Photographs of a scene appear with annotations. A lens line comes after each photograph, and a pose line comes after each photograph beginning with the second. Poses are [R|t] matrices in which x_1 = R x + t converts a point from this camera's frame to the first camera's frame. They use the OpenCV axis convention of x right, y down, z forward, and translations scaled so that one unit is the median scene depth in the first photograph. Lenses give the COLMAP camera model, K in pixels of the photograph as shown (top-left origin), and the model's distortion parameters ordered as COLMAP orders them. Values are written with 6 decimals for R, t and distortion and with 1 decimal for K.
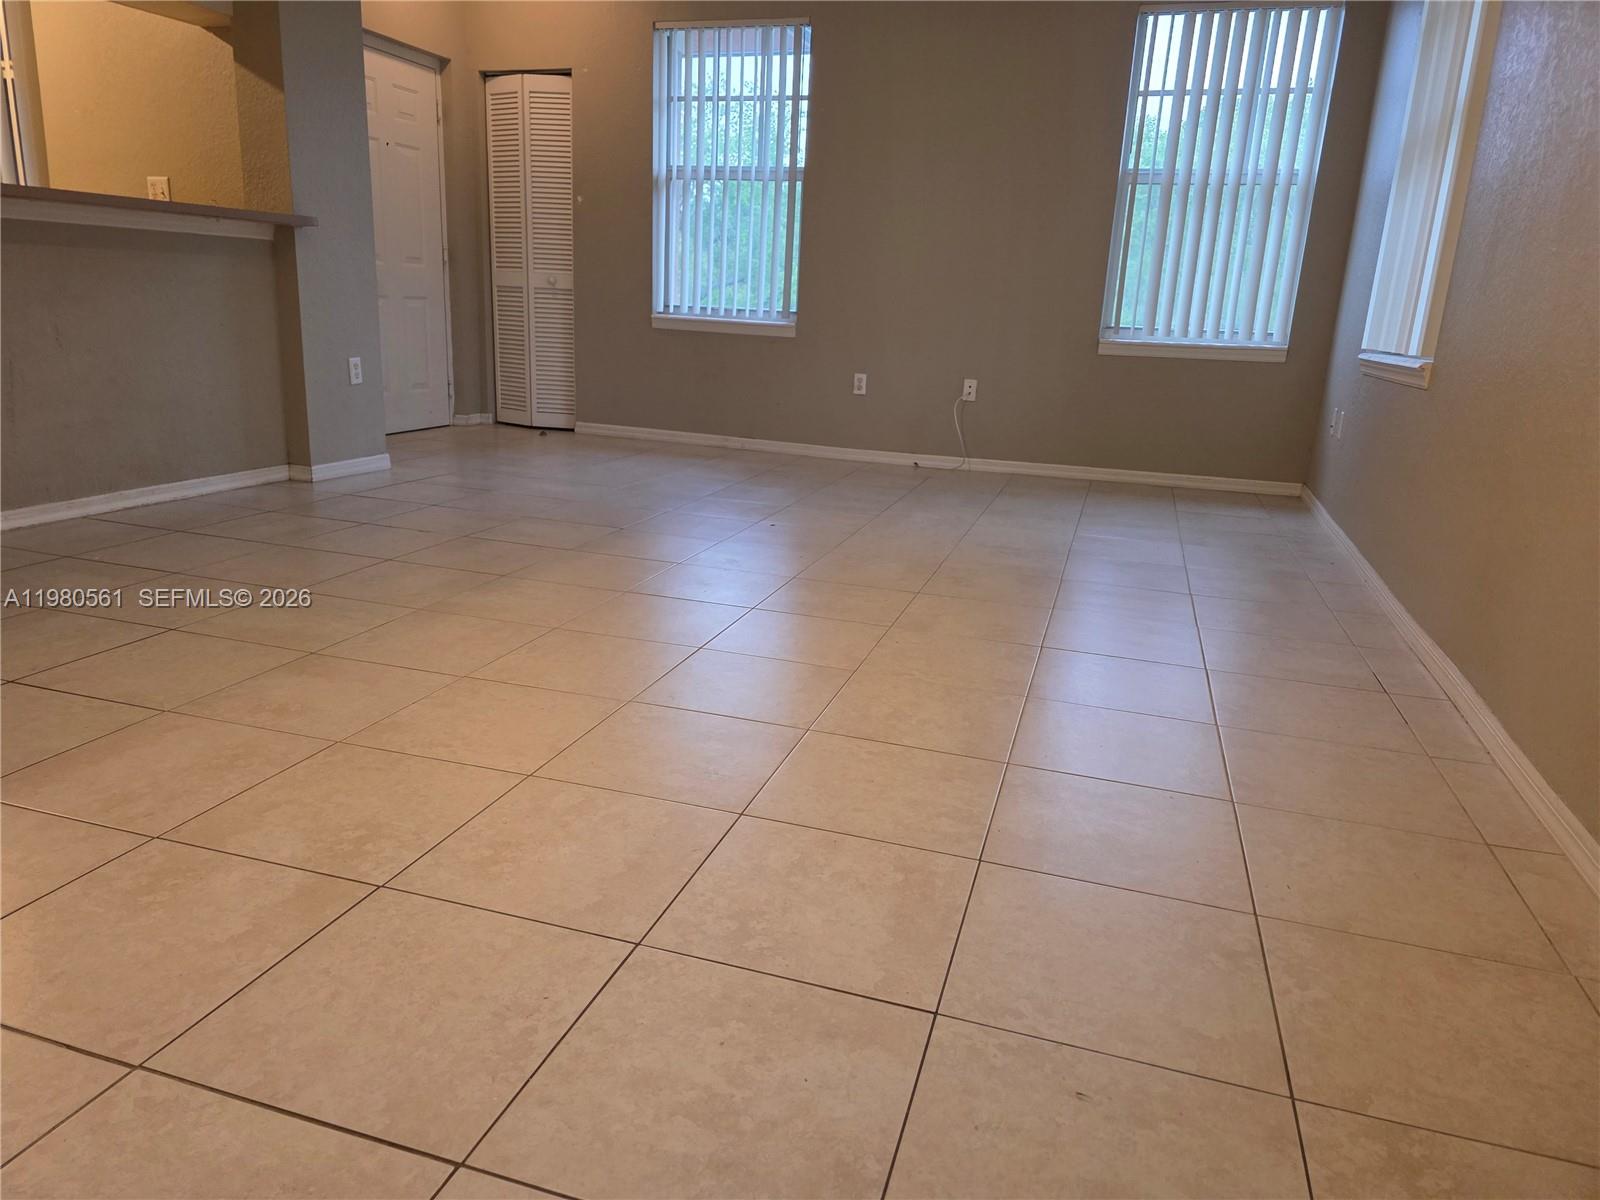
lens RADIAL K [[1070.3, 0, 792.6], [0, 1070.3, 590.5], [0, 0, 1]] dist [0.071964, -0.070542]
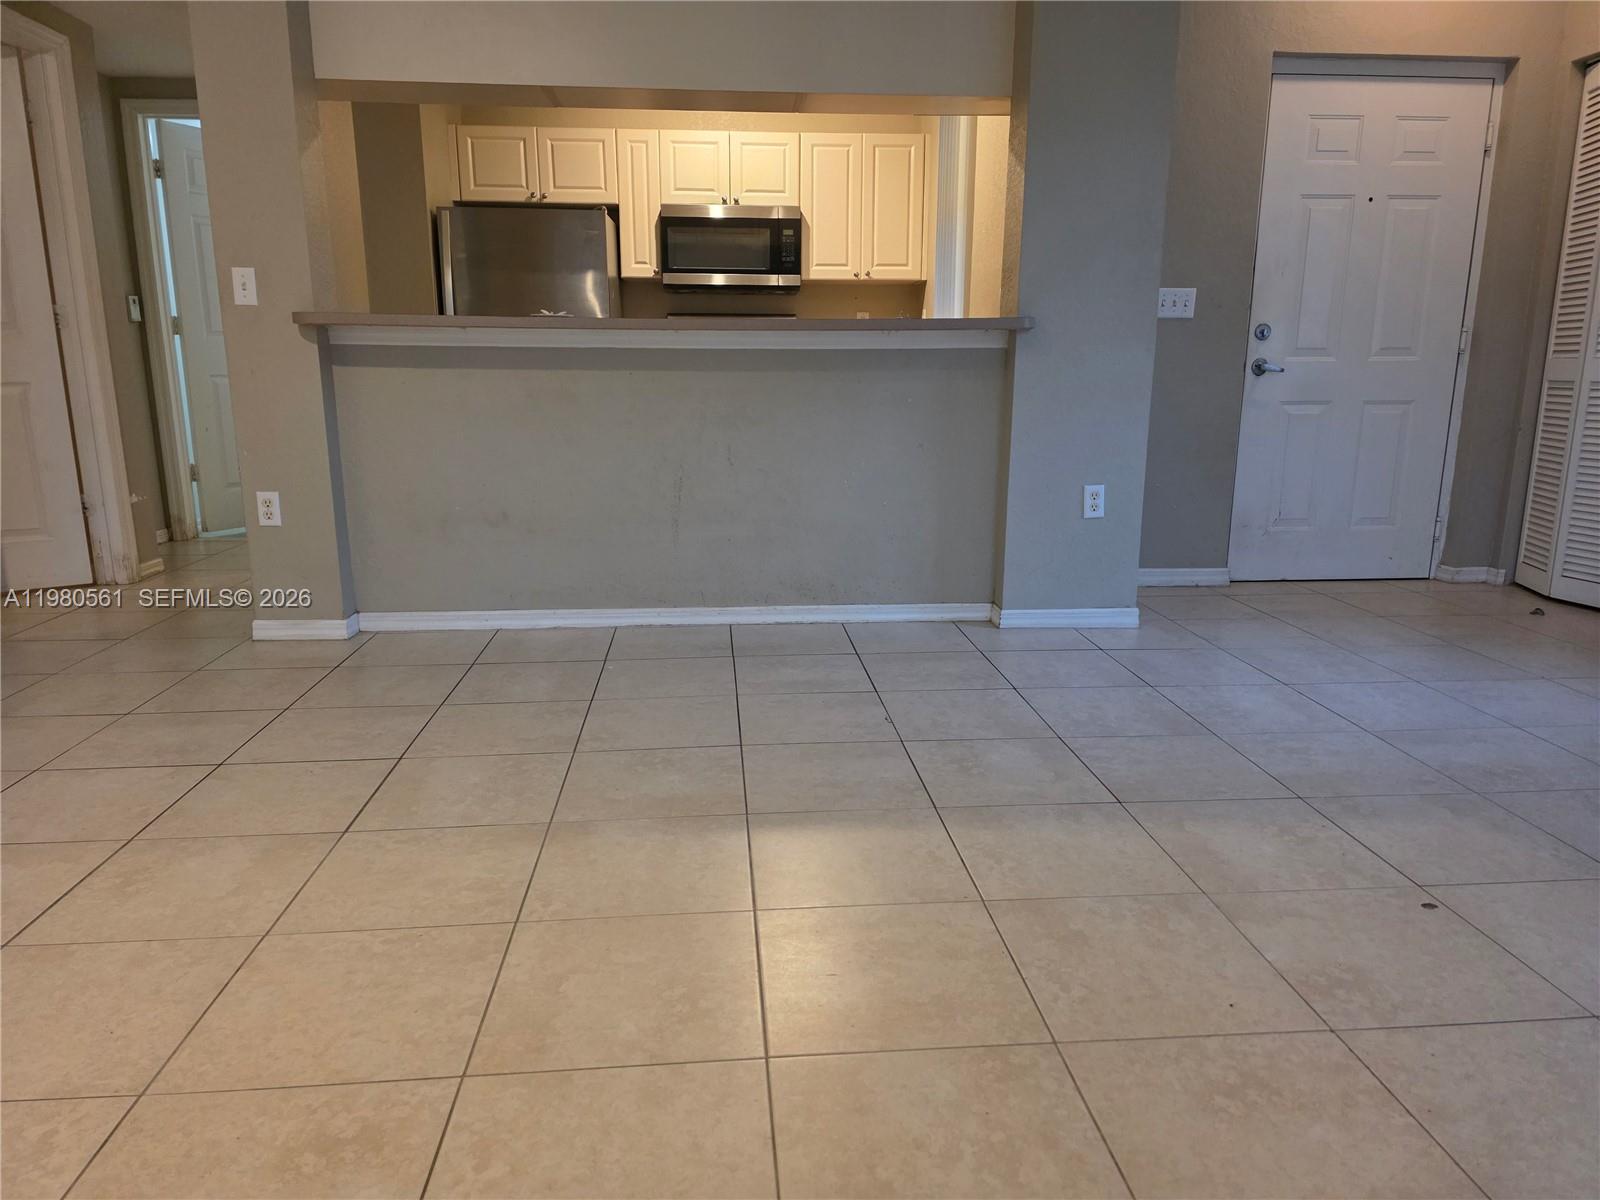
lens RADIAL K [[1070.3, 0, 805.2], [0, 1070.3, 599.3], [0, 0, 1]] dist [0.071964, -0.070542]
pose [[0.382724, 0.155690, -0.910650, 0.198134], [-0.224294, 0.971866, 0.071891, -0.115966], [0.896223, 0.176739, 0.406877, 0.409894]]
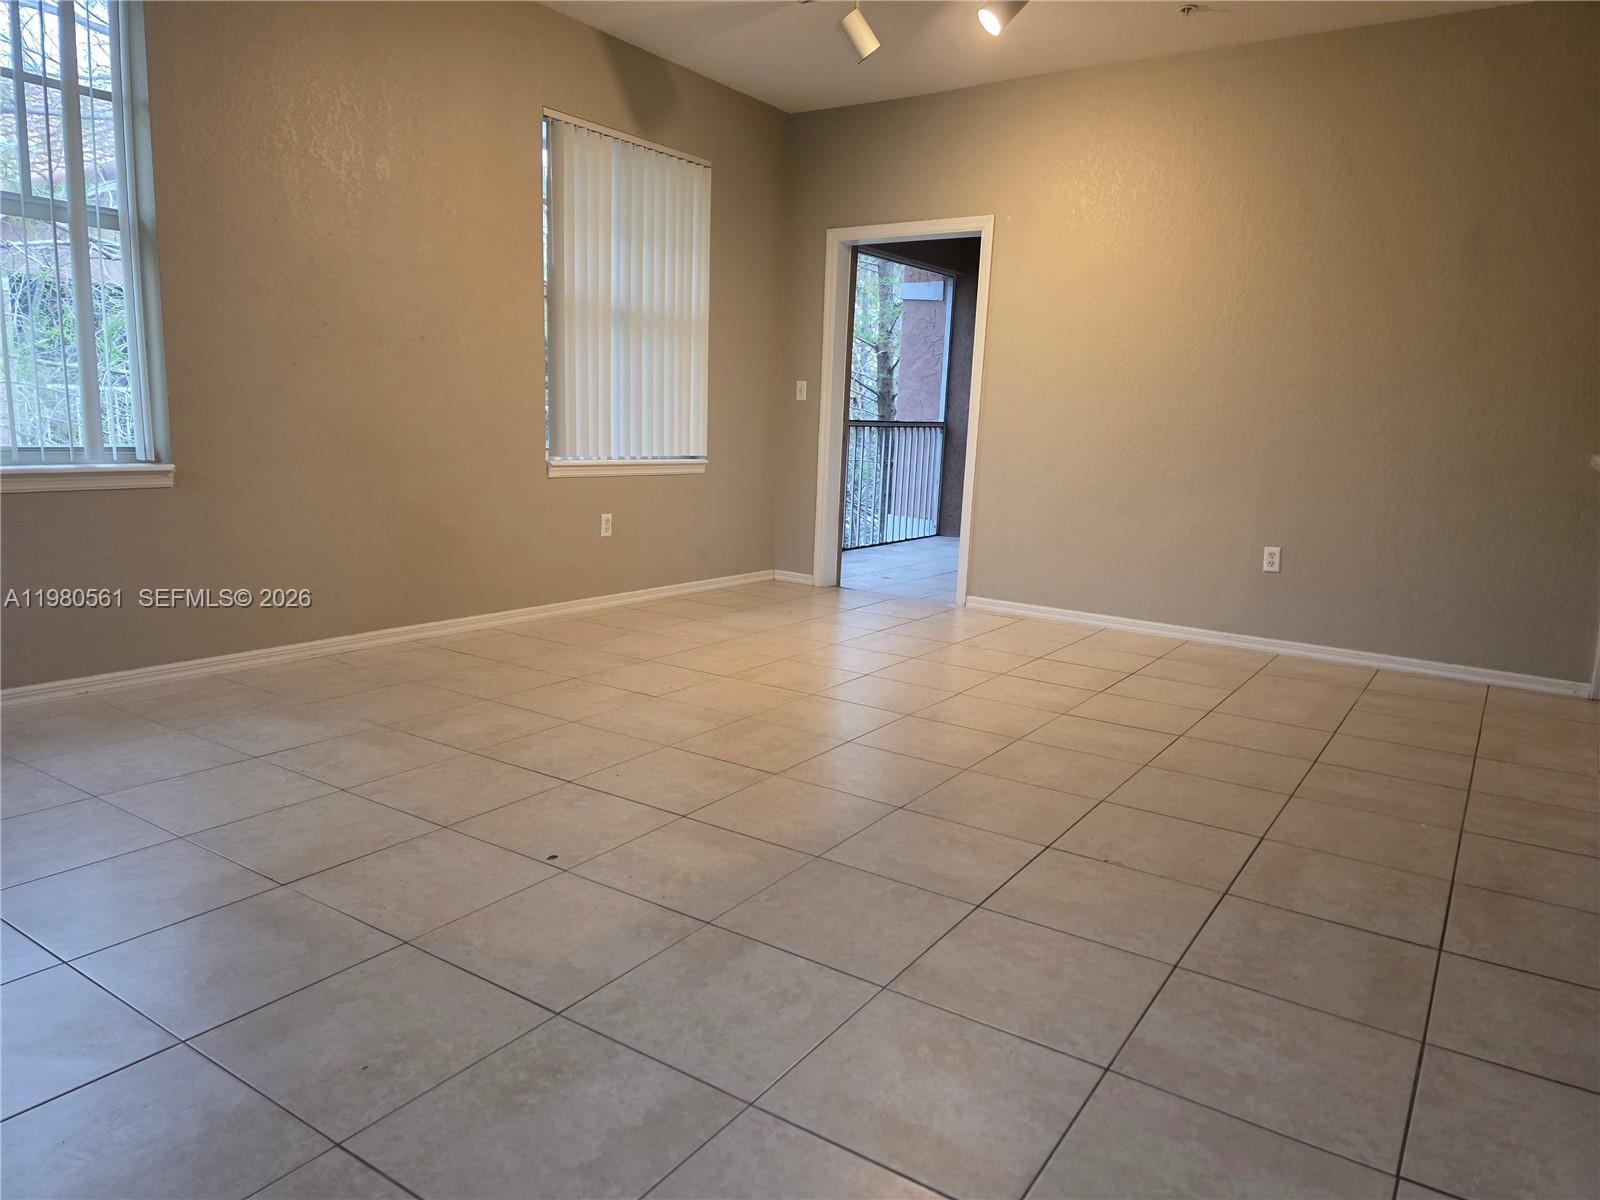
lens RADIAL K [[1070.3, 0, 802.2], [0, 1070.3, 598.5], [0, 0, 1]] dist [0.071964, -0.070542]
pose [[-0.955791, -0.130576, 0.263463, -0.203784], [-0.009008, 0.908576, 0.417623, -0.311400], [-0.293908, 0.396787, -0.869585, 1.023389]]
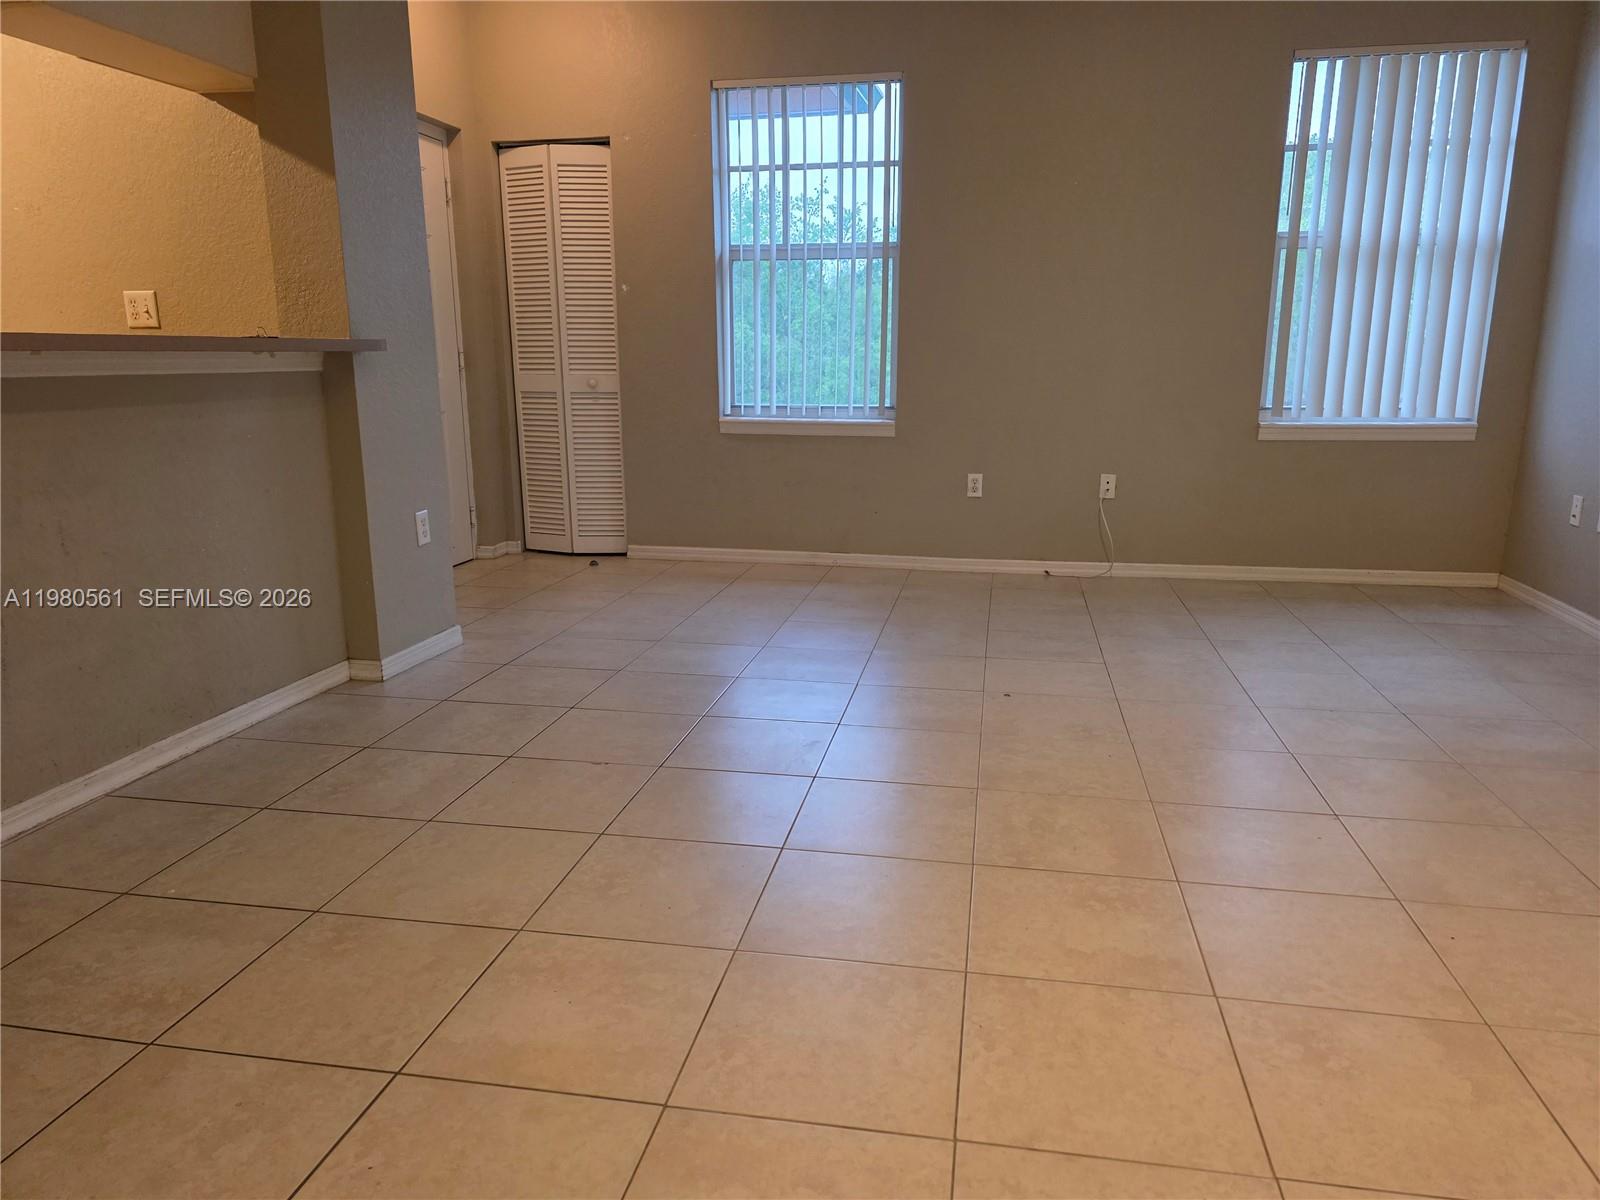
lens RADIAL K [[1070.3, 0, 819.1], [0, 1070.3, 602.2], [0, 0, 1]] dist [0.071964, -0.070542]
pose [[0.990353, -0.073491, 0.117470, -0.177467], [0.077742, 0.996459, -0.032018, -0.084005], [-0.114701, 0.040842, 0.992560, 0.166874]]
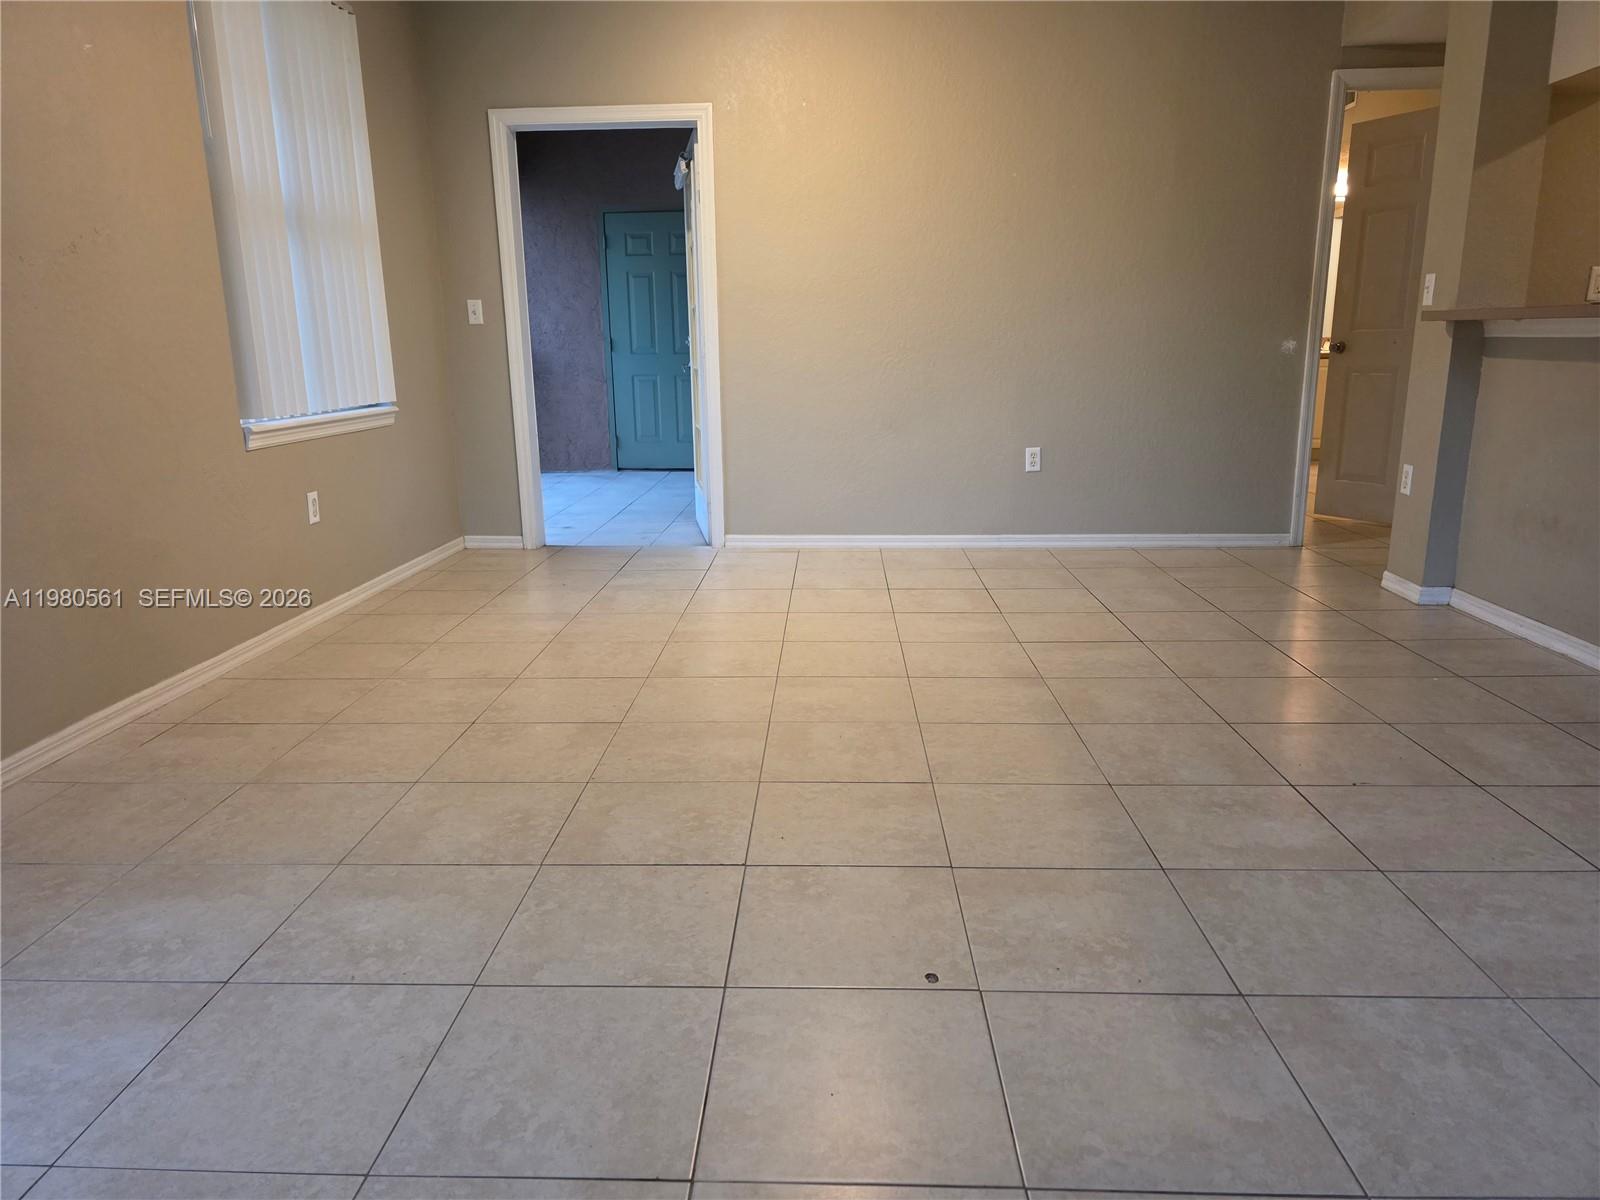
lens RADIAL K [[1070.3, 0, 797.0], [0, 1070.3, 598.4], [0, 0, 1]] dist [0.071964, -0.070542]
pose [[-0.964452, 0.027263, -0.262846, 0.097415], [-0.098523, 0.885851, 0.453389, -0.269238], [0.245203, 0.463168, -0.851675, 0.924540]]
